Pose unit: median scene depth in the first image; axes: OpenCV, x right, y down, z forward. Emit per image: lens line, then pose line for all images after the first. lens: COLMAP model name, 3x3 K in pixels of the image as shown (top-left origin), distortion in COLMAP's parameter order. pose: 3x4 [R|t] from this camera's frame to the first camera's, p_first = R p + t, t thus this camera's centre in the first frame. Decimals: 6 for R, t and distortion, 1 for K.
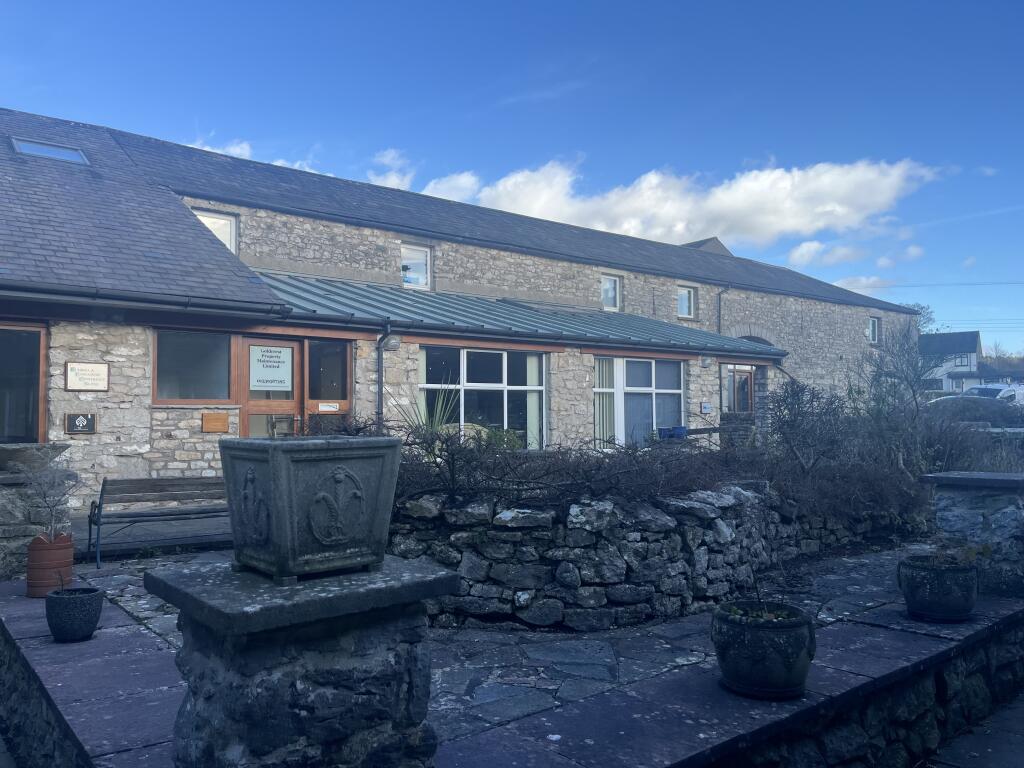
lens RADIAL K [[765.2, 0, 503.8], [0, 765.2, 388.7], [0, 0, 1]] dist [0.056721, -0.088315]
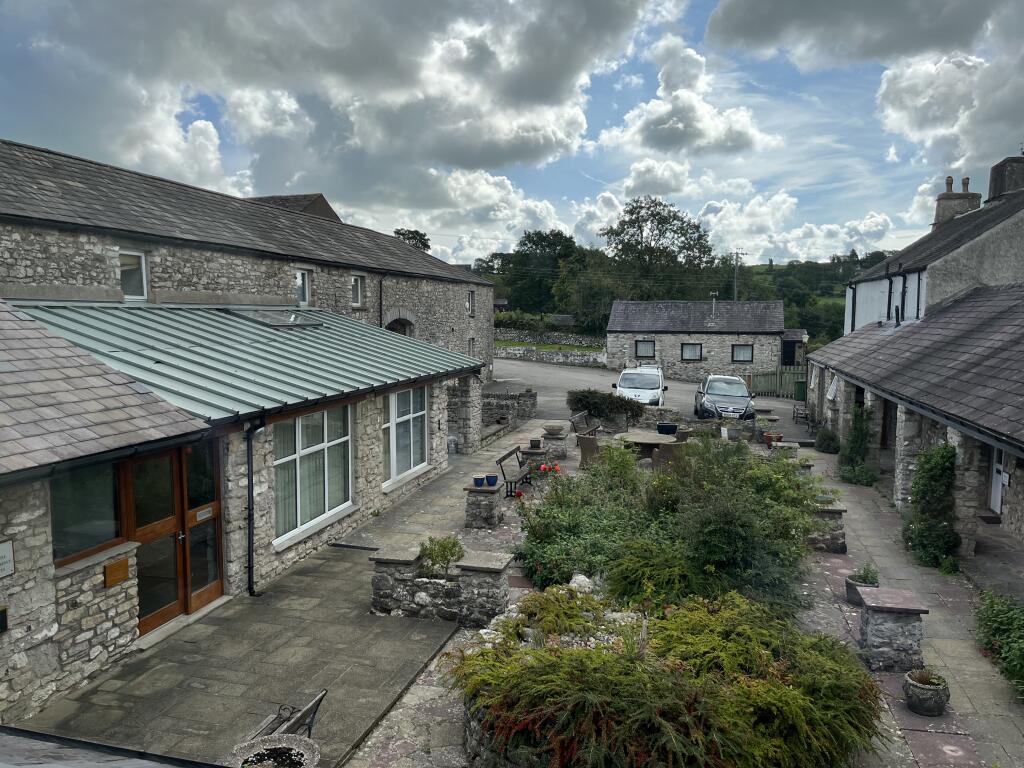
lens RADIAL K [[765.2, 0, 501.0], [0, 765.2, 382.8], [0, 0, 1]] dist [0.056721, -0.088315]
pose [[0.805157, -0.044150, 0.591417, -0.465908], [-0.028275, 0.993234, 0.112639, -0.234411], [-0.592388, -0.107415, 0.798460, 0.099883]]
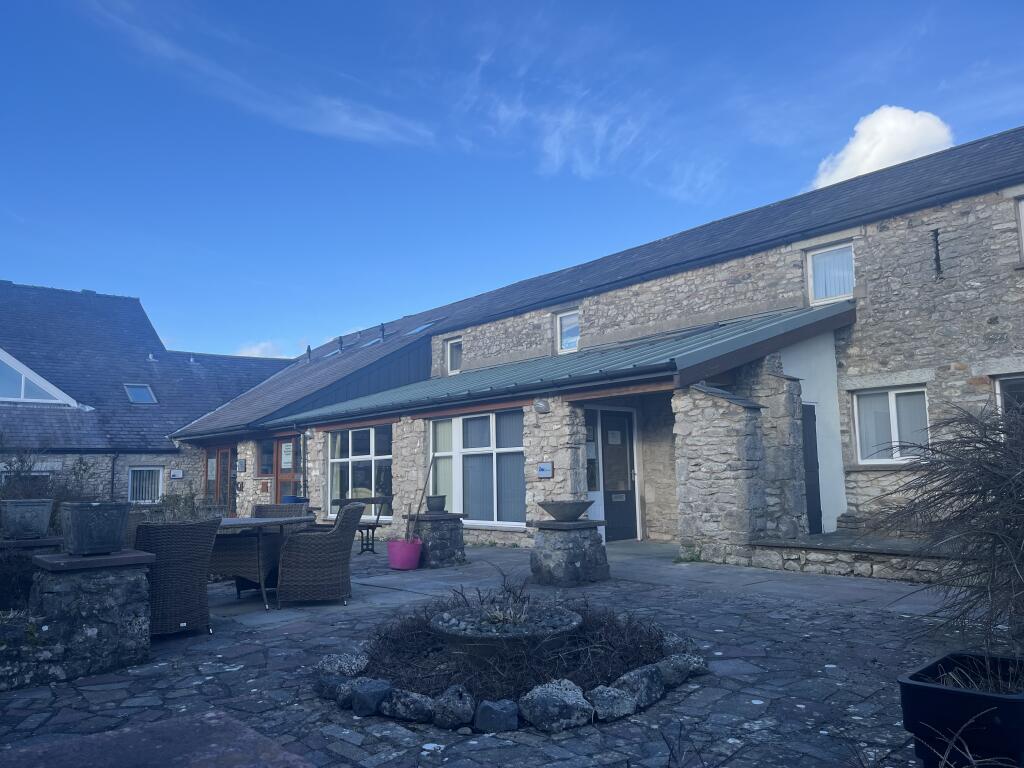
lens RADIAL K [[765.2, 0, 496.4], [0, 765.2, 395.2], [0, 0, 1]] dist [0.056721, -0.088315]
pose [[0.036358, -0.100528, -0.994270, 1.408087], [0.055546, 0.993593, -0.098428, 0.034238], [0.997794, -0.051649, 0.041709, 1.344881]]
